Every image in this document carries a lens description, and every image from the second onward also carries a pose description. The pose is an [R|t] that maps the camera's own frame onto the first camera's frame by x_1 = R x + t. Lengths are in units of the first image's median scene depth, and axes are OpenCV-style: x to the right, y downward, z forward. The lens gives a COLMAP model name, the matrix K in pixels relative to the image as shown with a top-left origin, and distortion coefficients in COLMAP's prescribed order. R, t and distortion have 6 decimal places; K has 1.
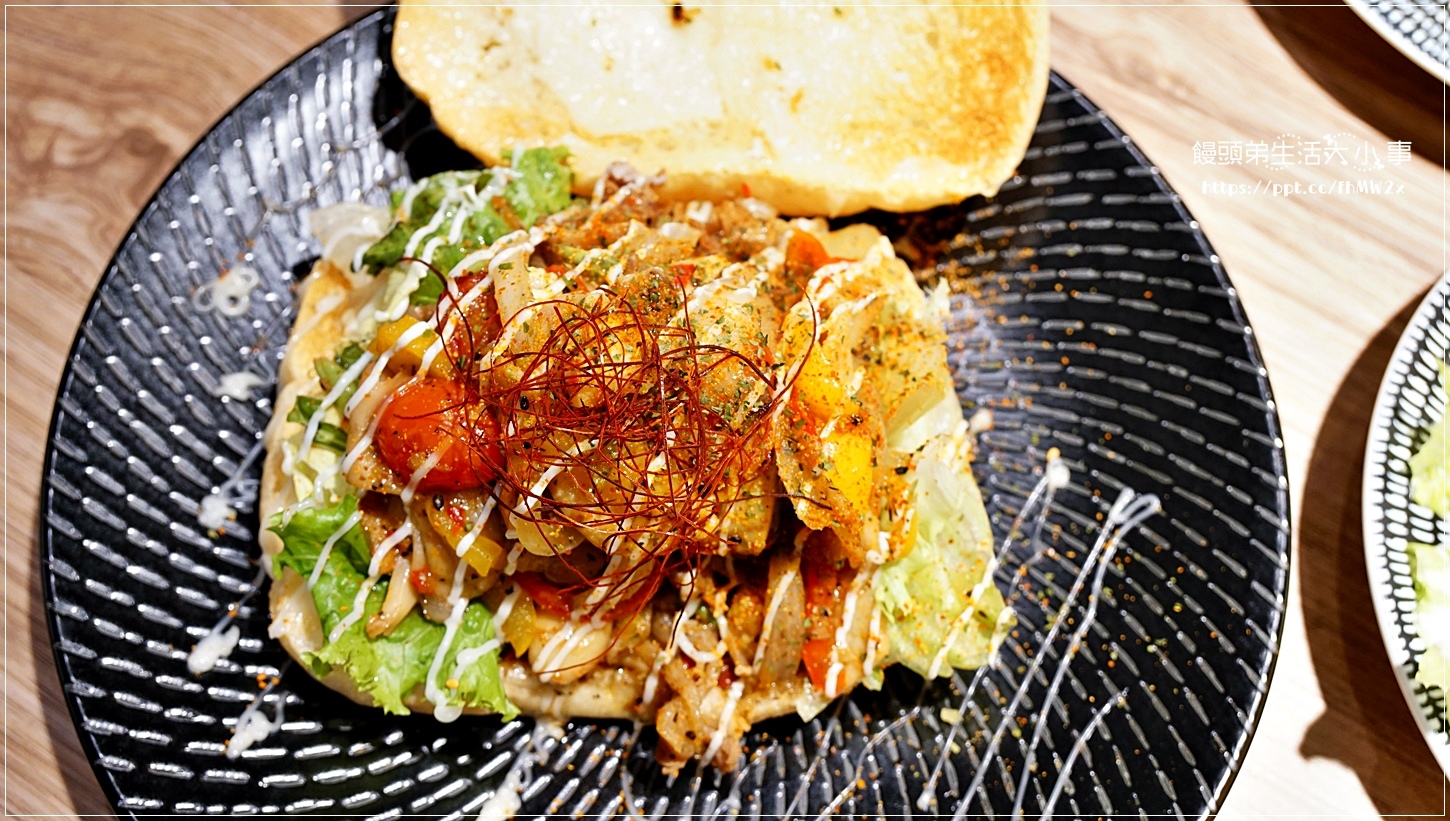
lens RADIAL K [[1625.0, 0, 725.0], [0, 1625.0, 410.5], [0, 0, 1]] dist [-0.016802, -0.001275]
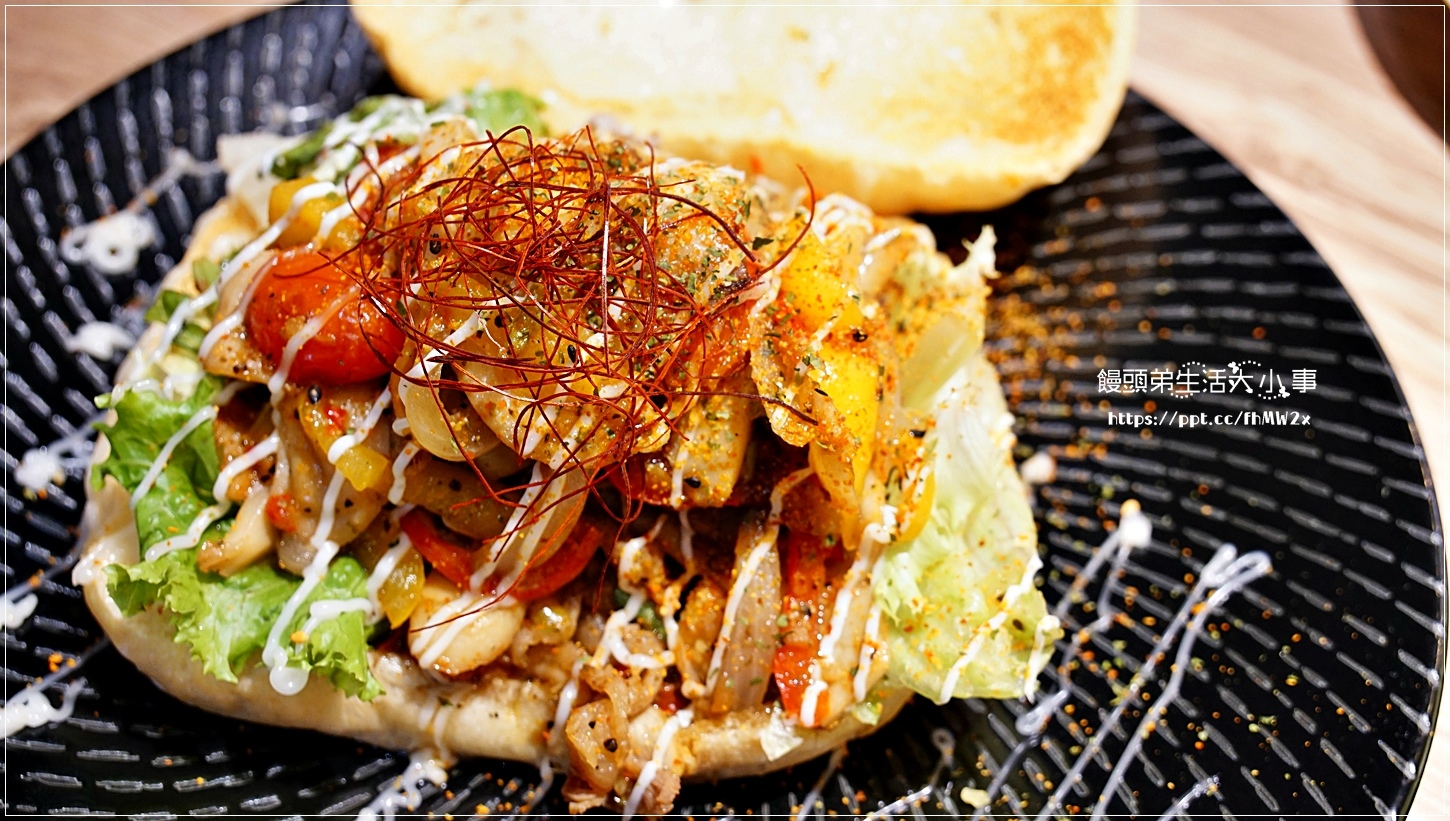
lens RADIAL K [[2003.9, 0, 725.0], [0, 2003.9, 410.5], [0, 0, 1]] dist [0.041774, -0.003666]
pose [[0.996059, 0.067982, -0.056959, 0.069839], [-0.082239, 0.948413, -0.306186, 0.321328], [0.033205, 0.309664, 0.950266, 0.090721]]
